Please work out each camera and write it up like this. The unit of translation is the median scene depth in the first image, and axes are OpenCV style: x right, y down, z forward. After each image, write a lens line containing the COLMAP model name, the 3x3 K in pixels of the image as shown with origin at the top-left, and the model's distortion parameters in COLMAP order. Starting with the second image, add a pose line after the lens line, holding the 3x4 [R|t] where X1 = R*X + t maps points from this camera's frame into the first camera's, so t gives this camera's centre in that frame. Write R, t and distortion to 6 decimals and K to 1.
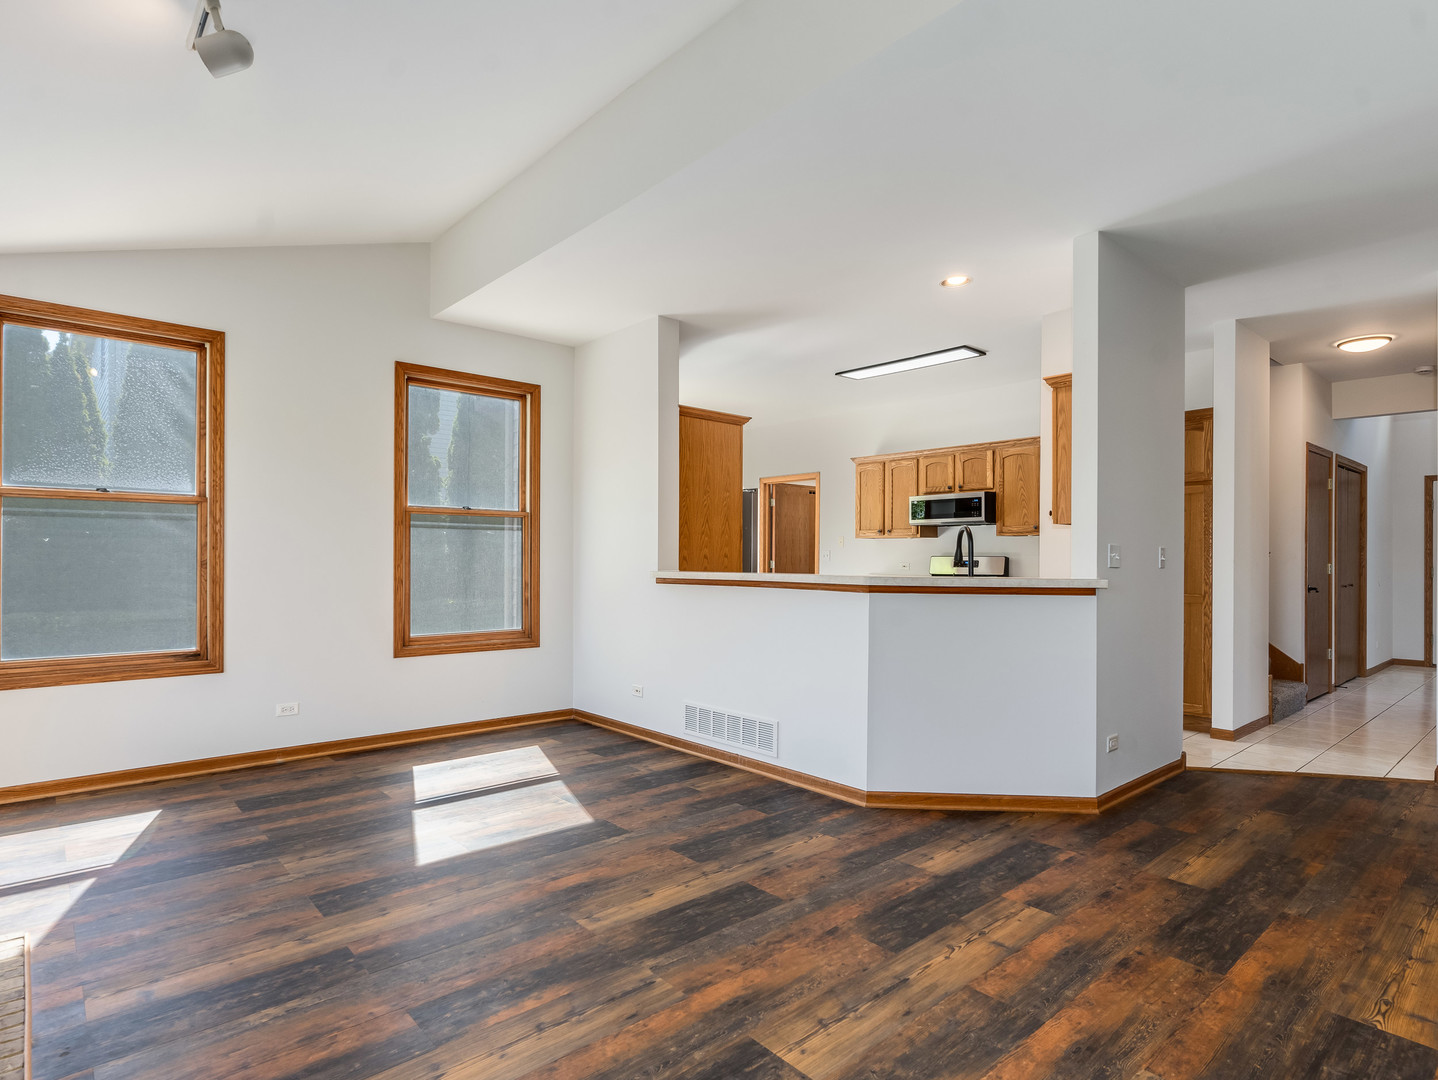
lens RADIAL K [[789.6, 0, 710.3], [0, 789.6, 550.8], [0, 0, 1]] dist [-0.002622, -0.001654]
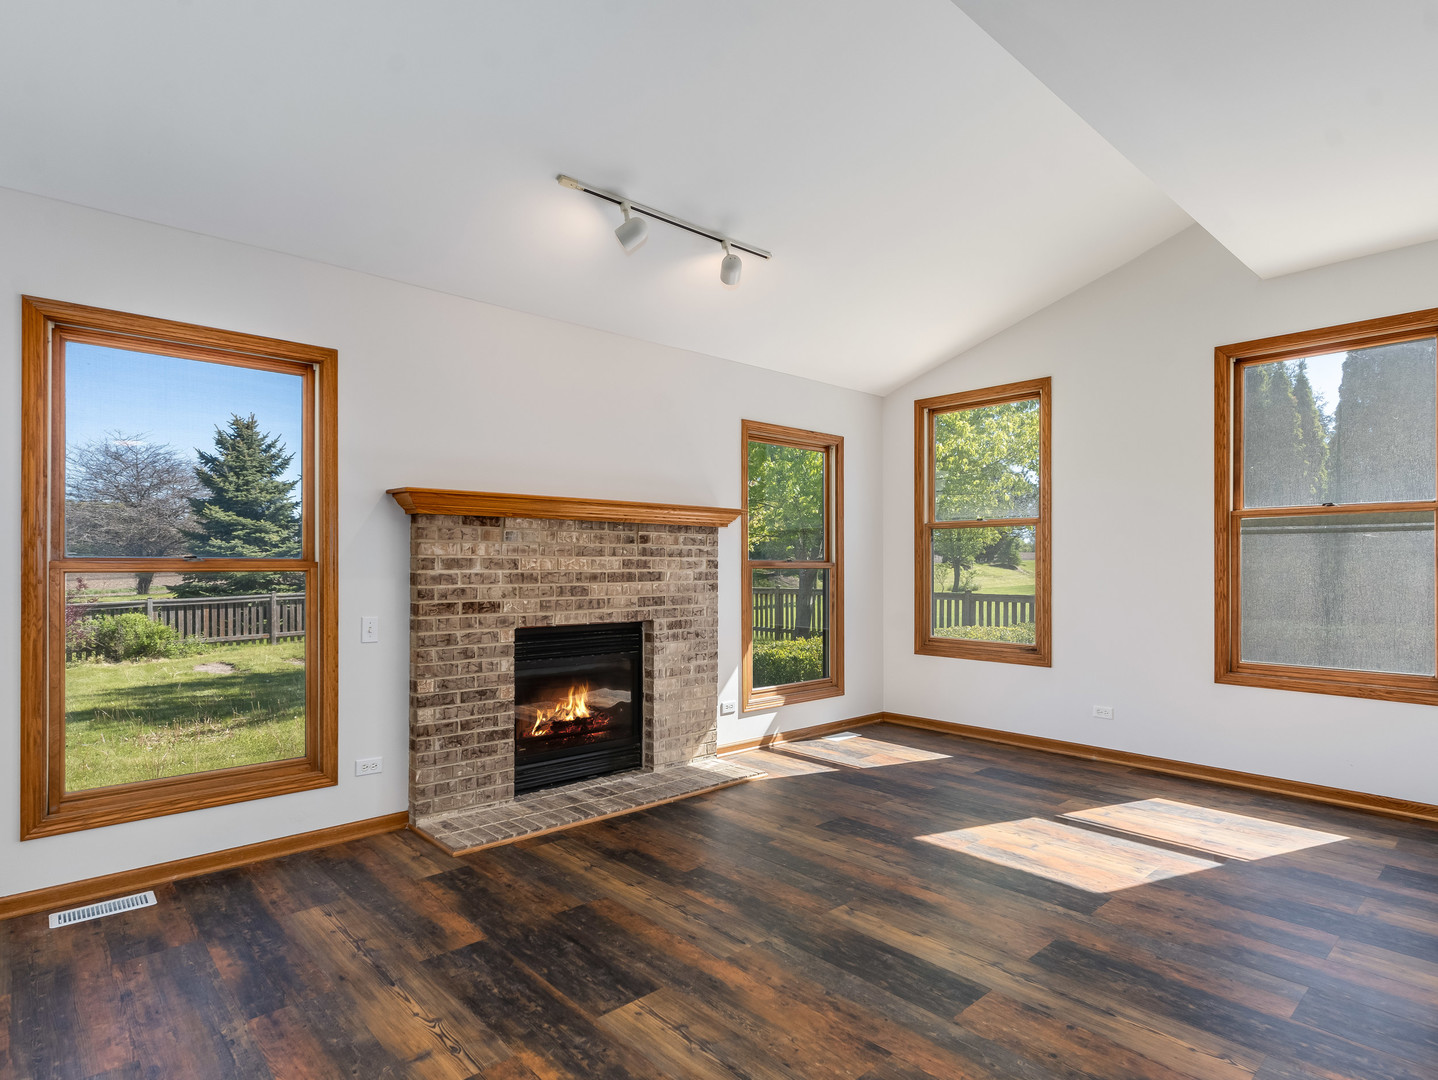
lens RADIAL K [[789.6, 0, 710.3], [0, 789.6, 550.8], [0, 0, 1]] dist [-0.002622, -0.001654]
pose [[0.007109, -0.021001, -0.999754, 0.600767], [0.003967, 0.999772, -0.020973, 0.004443], [0.999967, -0.003817, 0.007190, 0.531128]]
